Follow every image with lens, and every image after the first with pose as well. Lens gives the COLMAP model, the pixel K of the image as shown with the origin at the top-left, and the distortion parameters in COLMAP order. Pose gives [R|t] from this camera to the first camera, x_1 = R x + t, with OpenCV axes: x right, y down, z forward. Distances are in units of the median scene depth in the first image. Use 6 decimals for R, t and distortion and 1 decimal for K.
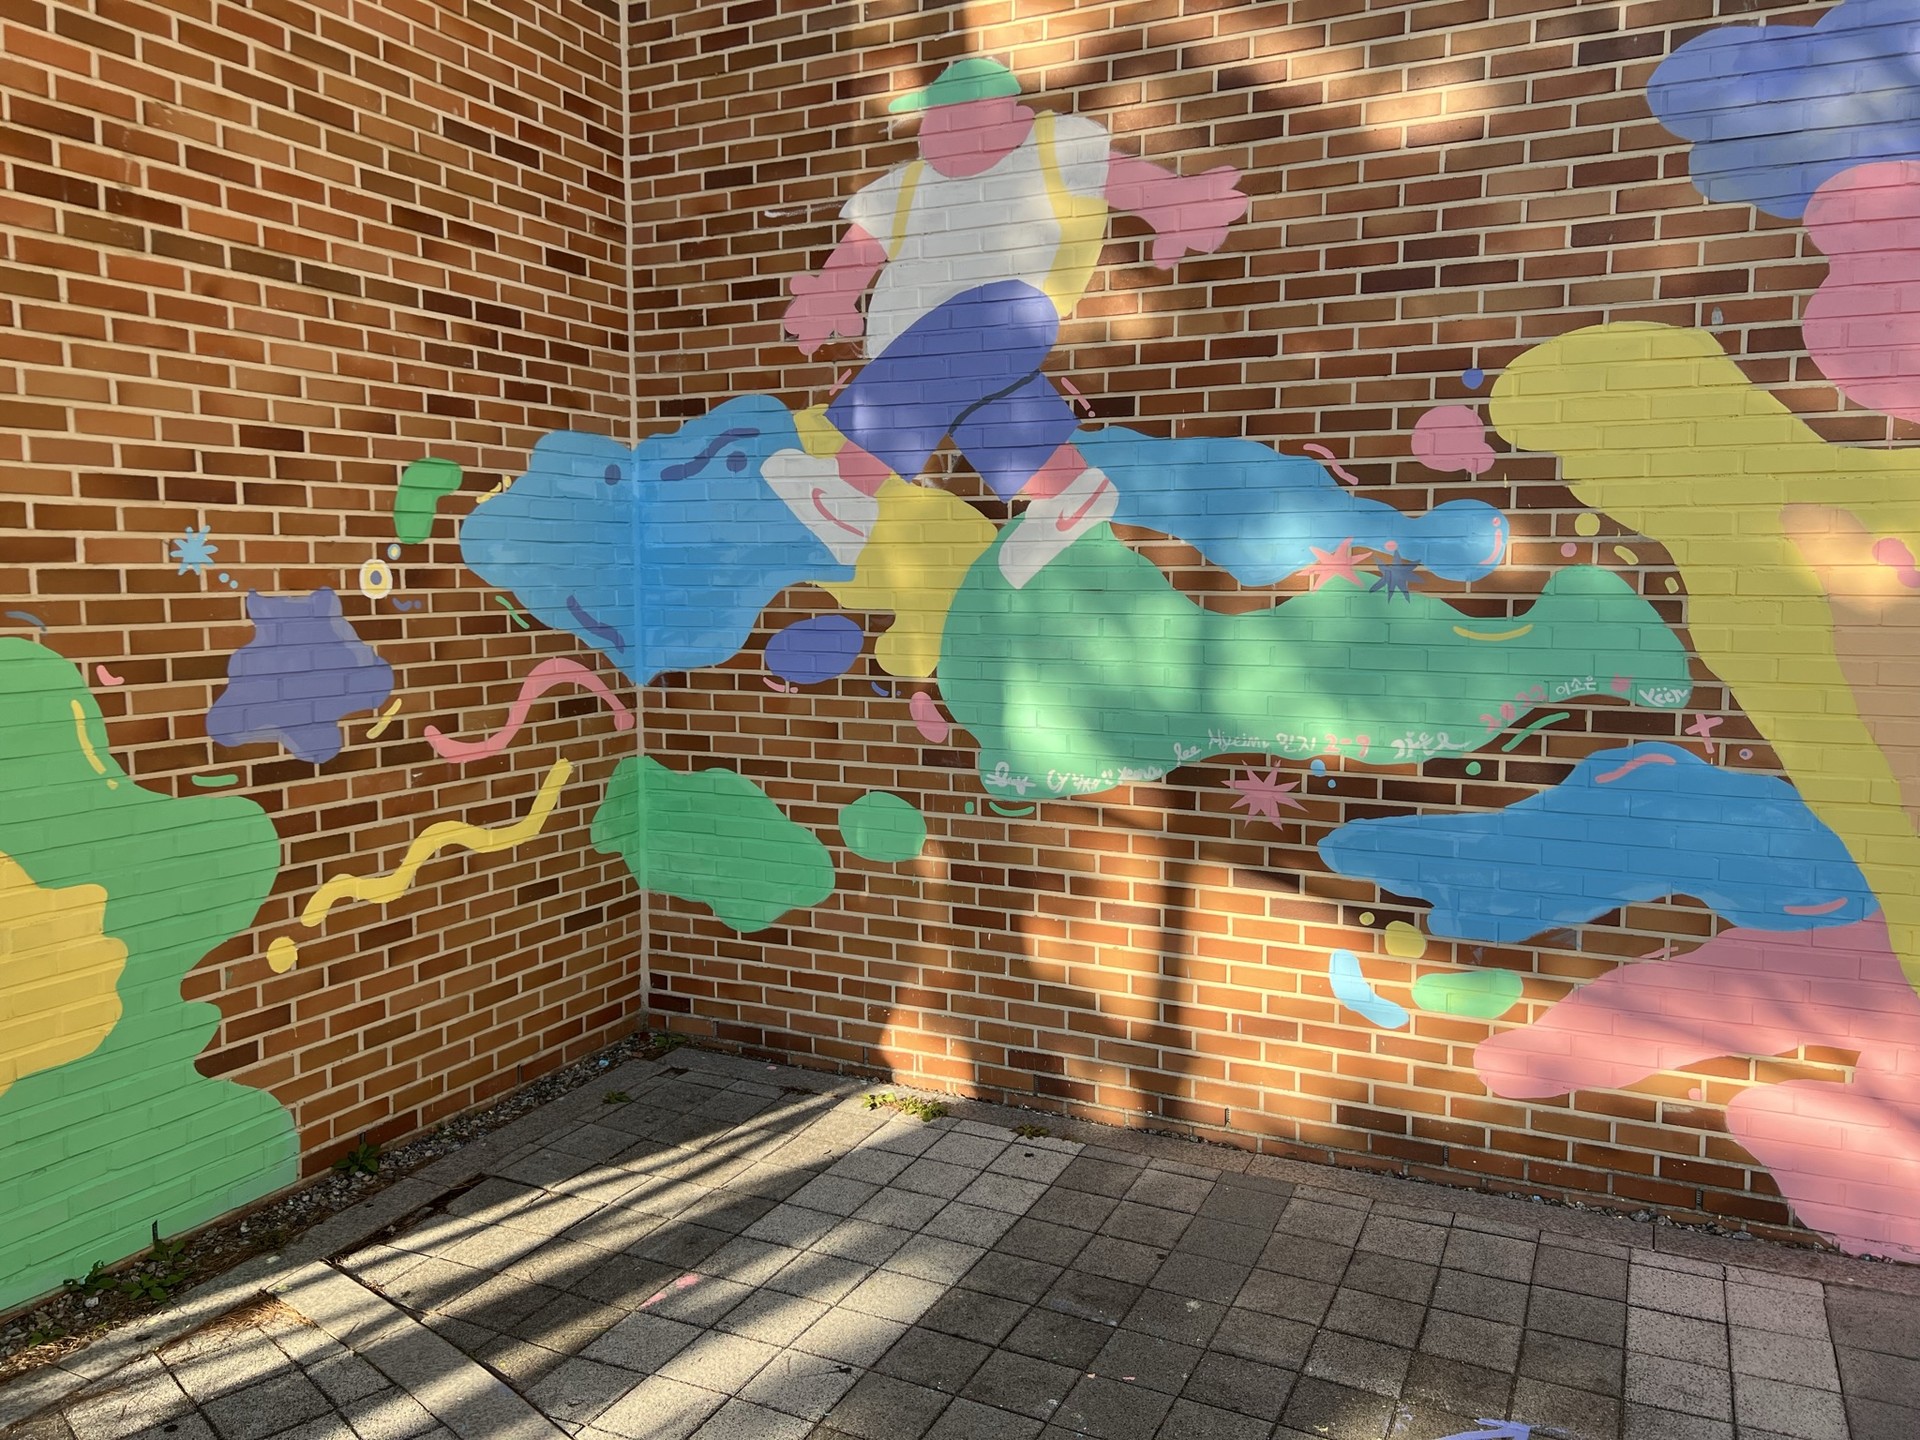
lens RADIAL K [[1453.2, 0, 940.3], [0, 1453.2, 724.0], [0, 0, 1]] dist [0.005035, -0.029824]
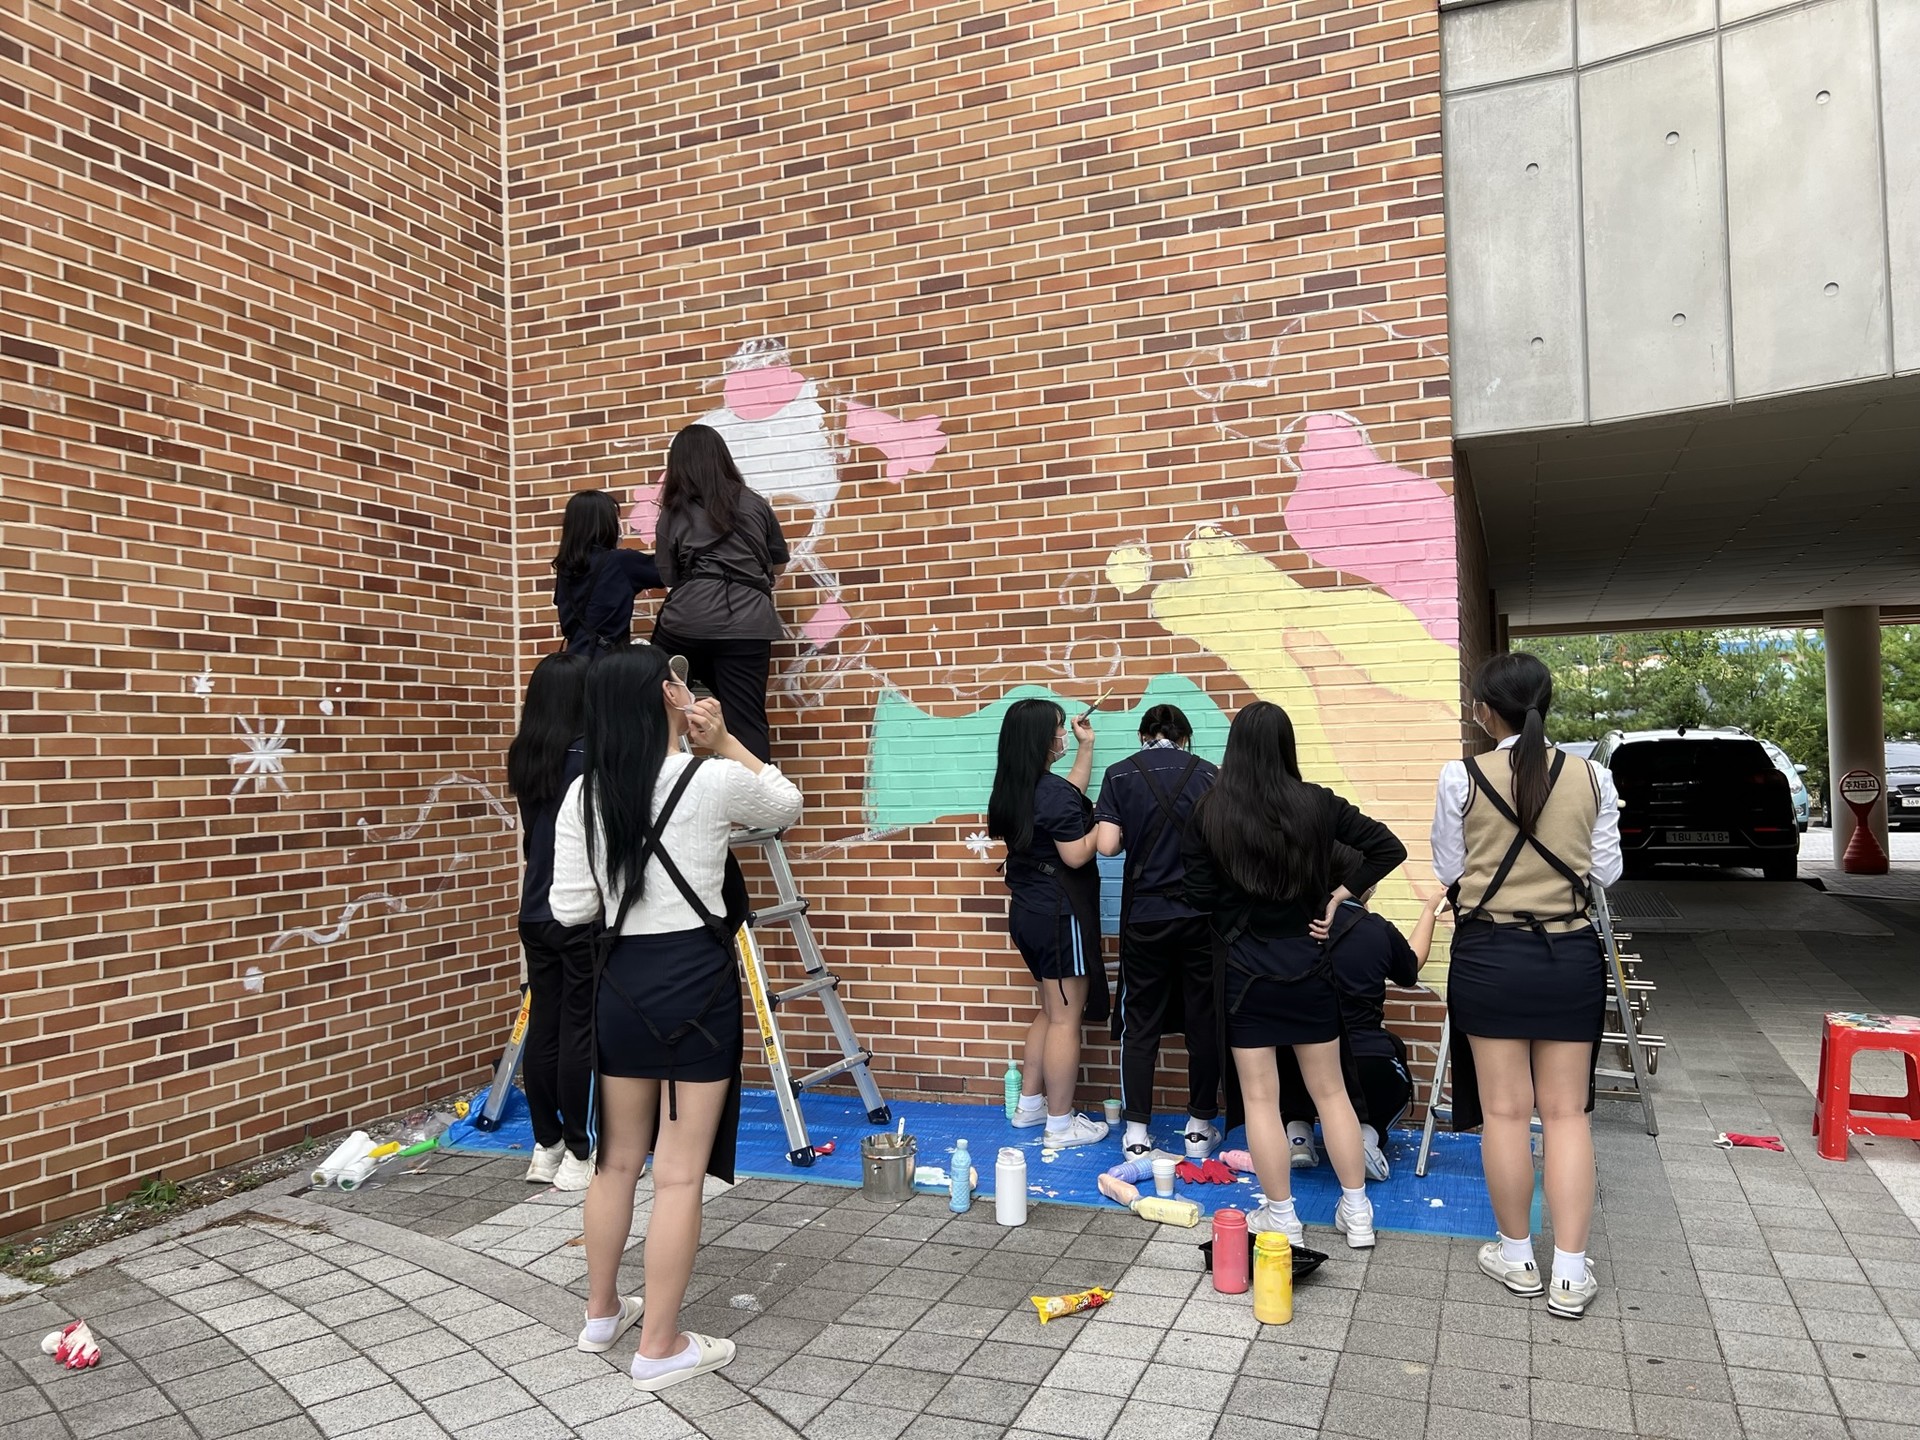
lens RADIAL K [[1453.2, 0, 972.9], [0, 1453.2, 722.0], [0, 0, 1]] dist [0.005035, -0.029824]
pose [[0.994144, -0.027148, 0.104601, 0.075192], [0.040177, 0.991401, -0.124541, 0.106481], [-0.100320, 0.128014, 0.986686, -0.406479]]
